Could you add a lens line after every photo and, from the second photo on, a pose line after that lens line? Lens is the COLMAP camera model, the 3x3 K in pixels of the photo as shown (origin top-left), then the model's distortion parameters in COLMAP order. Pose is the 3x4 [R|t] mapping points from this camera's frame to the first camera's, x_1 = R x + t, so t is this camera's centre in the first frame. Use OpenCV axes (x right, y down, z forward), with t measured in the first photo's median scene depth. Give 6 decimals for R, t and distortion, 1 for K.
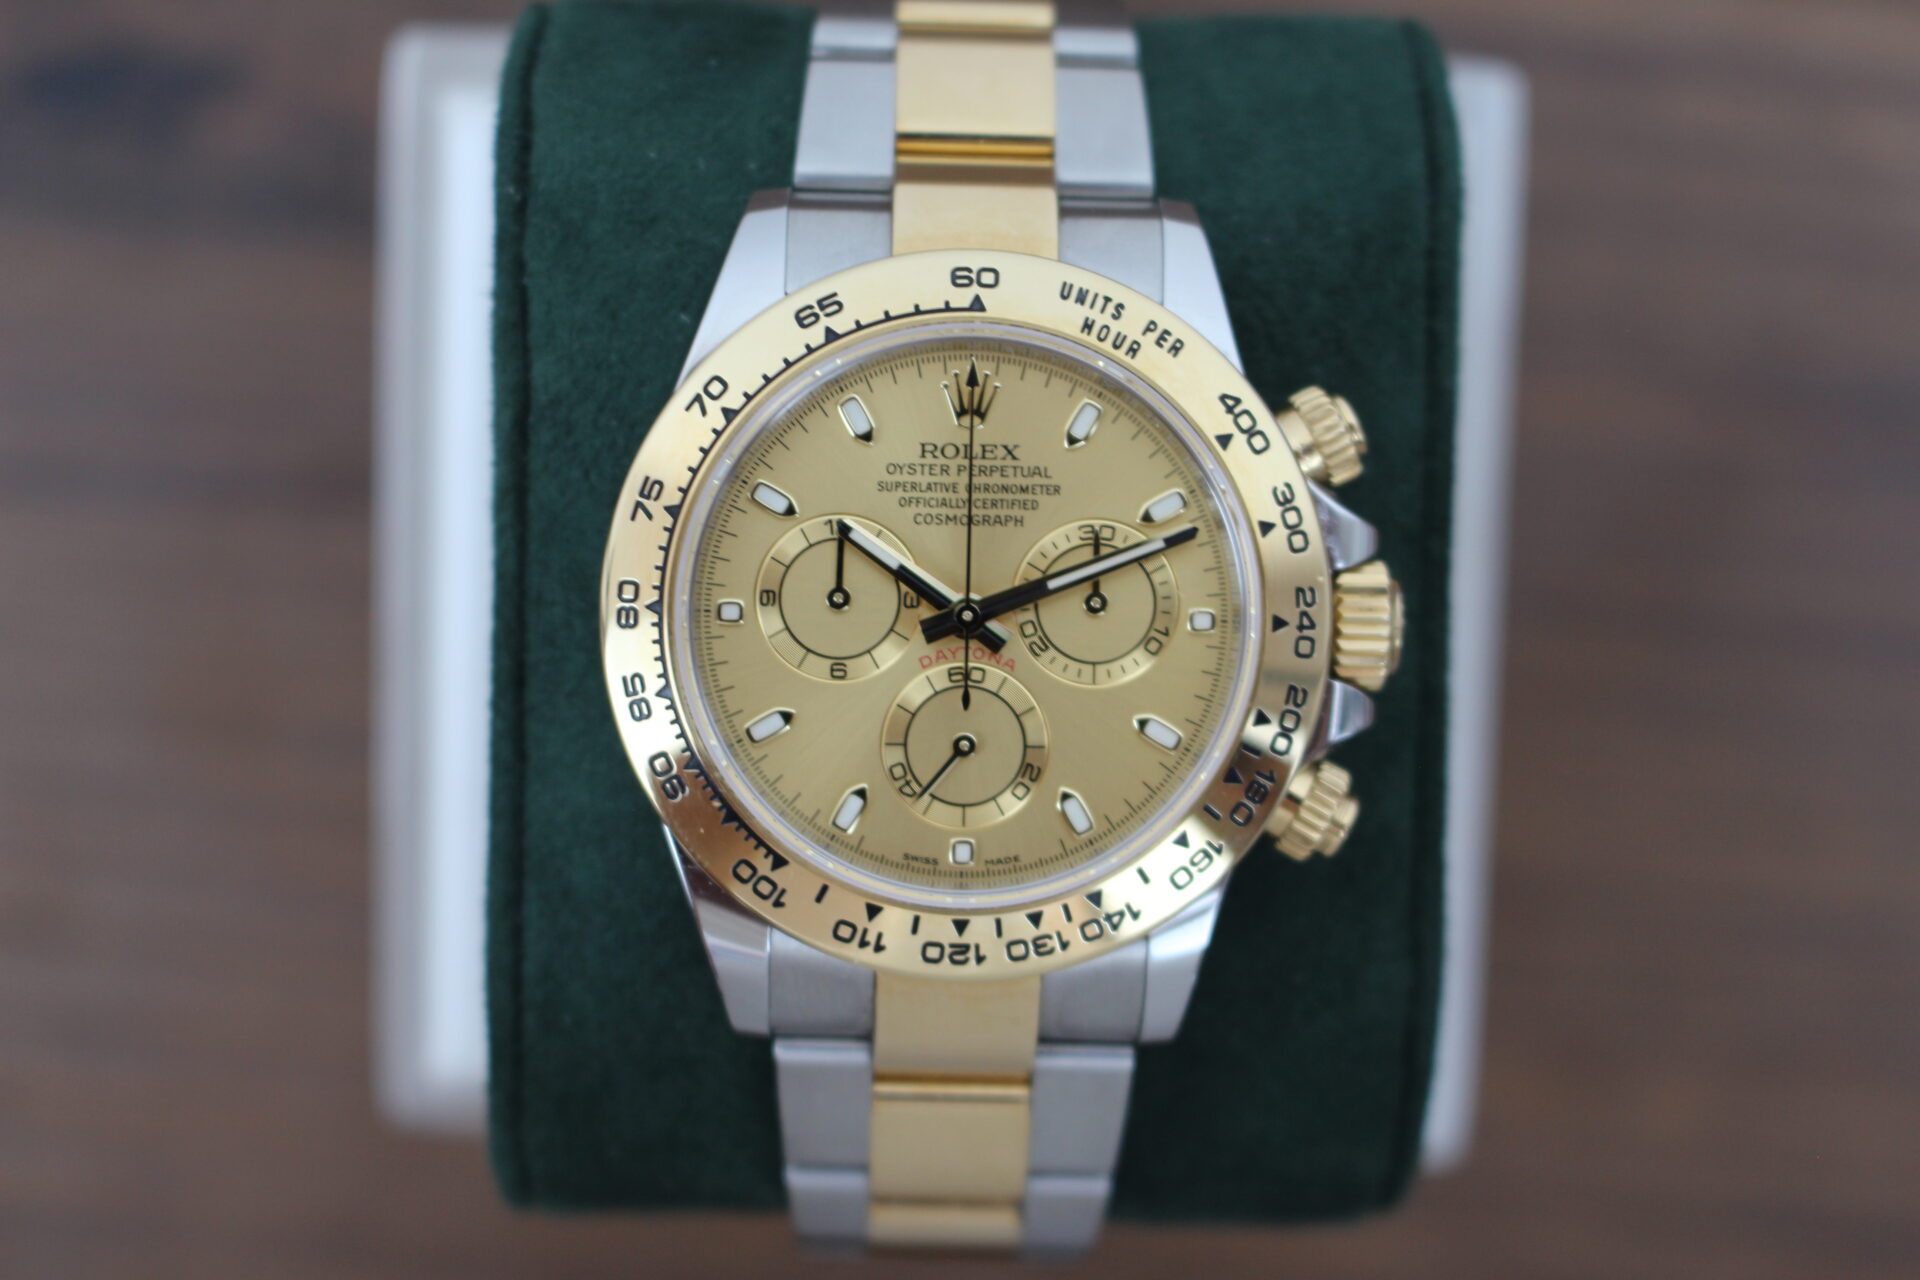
lens RADIAL K [[3581.5, 0, 964.9], [0, 3581.5, 699.0], [0, 0, 1]] dist [0.014891, 0.006524]
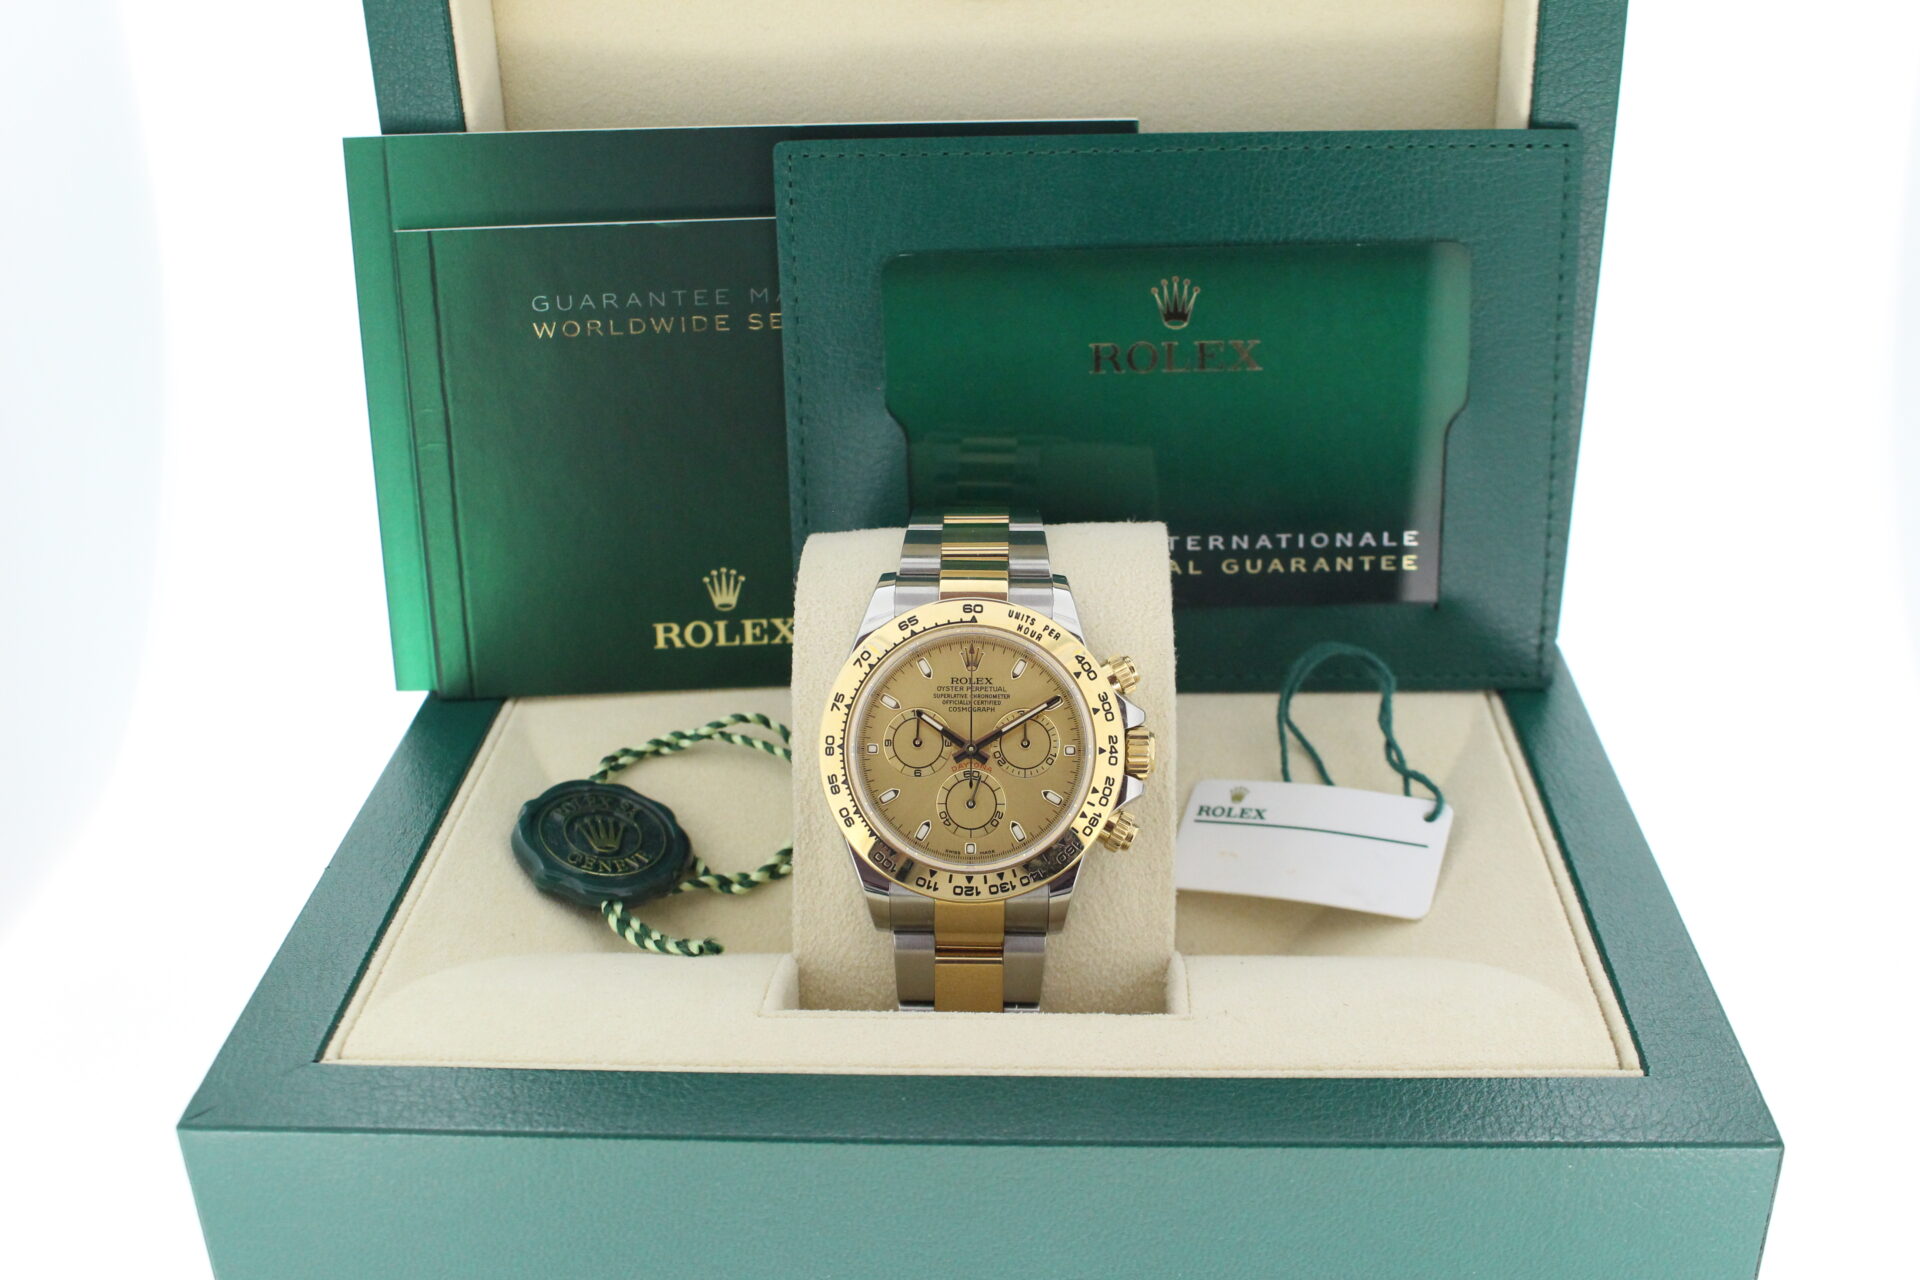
lens RADIAL K [[2134.3, 0, 962.7], [0, 2134.3, 686.0], [0, 0, 1]] dist [-0.009456, -0.001157]
pose [[0.999080, -0.013090, -0.040827, 0.053734], [0.009268, 0.995675, -0.092445, 0.066532], [0.041861, 0.091982, 0.994880, -0.421827]]
